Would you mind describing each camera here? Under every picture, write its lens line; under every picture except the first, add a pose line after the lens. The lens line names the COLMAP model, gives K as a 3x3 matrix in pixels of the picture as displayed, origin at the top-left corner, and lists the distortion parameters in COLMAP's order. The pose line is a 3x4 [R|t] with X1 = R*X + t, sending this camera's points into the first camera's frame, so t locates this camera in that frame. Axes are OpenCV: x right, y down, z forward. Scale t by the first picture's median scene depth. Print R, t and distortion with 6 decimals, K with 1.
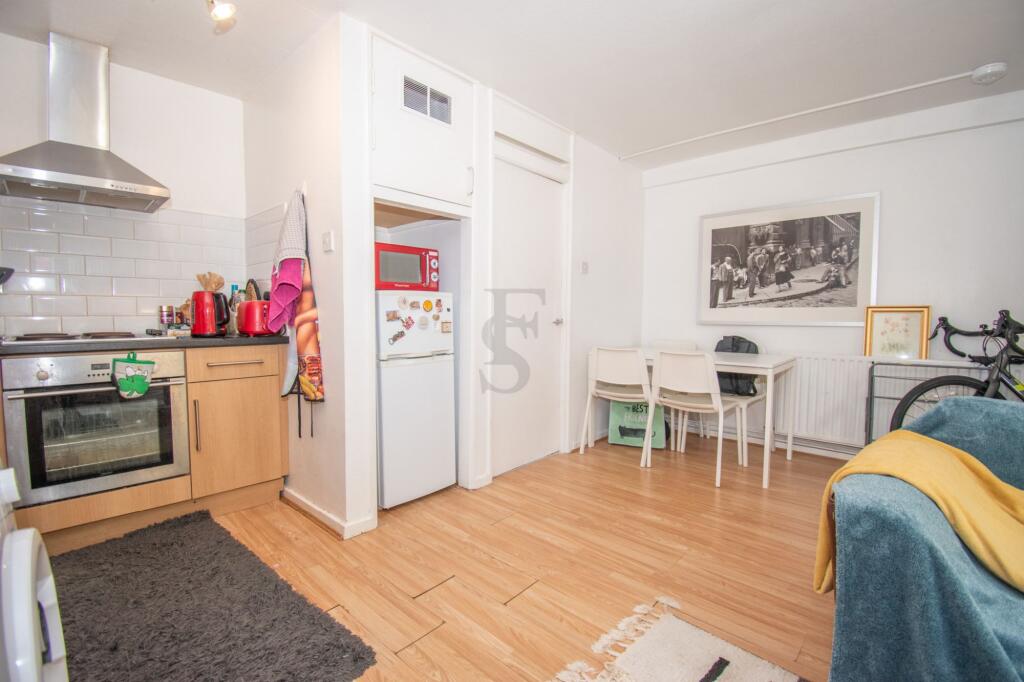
lens RADIAL K [[451.8, 0, 512.0], [0, 451.8, 341.0], [0, 0, 1]] dist [-0.002202, -0.000390]
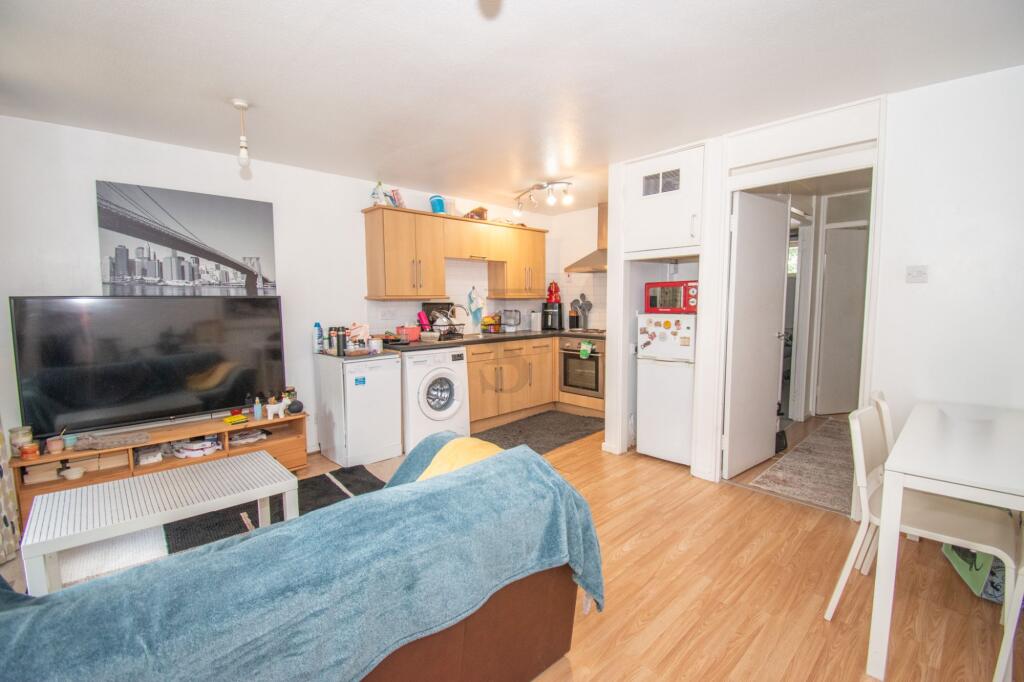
lens RADIAL K [[451.8, 0, 512.0], [0, 451.8, 341.0], [0, 0, 1]] dist [-0.002202, -0.000390]
pose [[-0.096271, 0.081153, -0.992041, 1.276590], [-0.055322, 0.994694, 0.086739, -0.125581], [0.993817, 0.063232, -0.091270, 0.673028]]
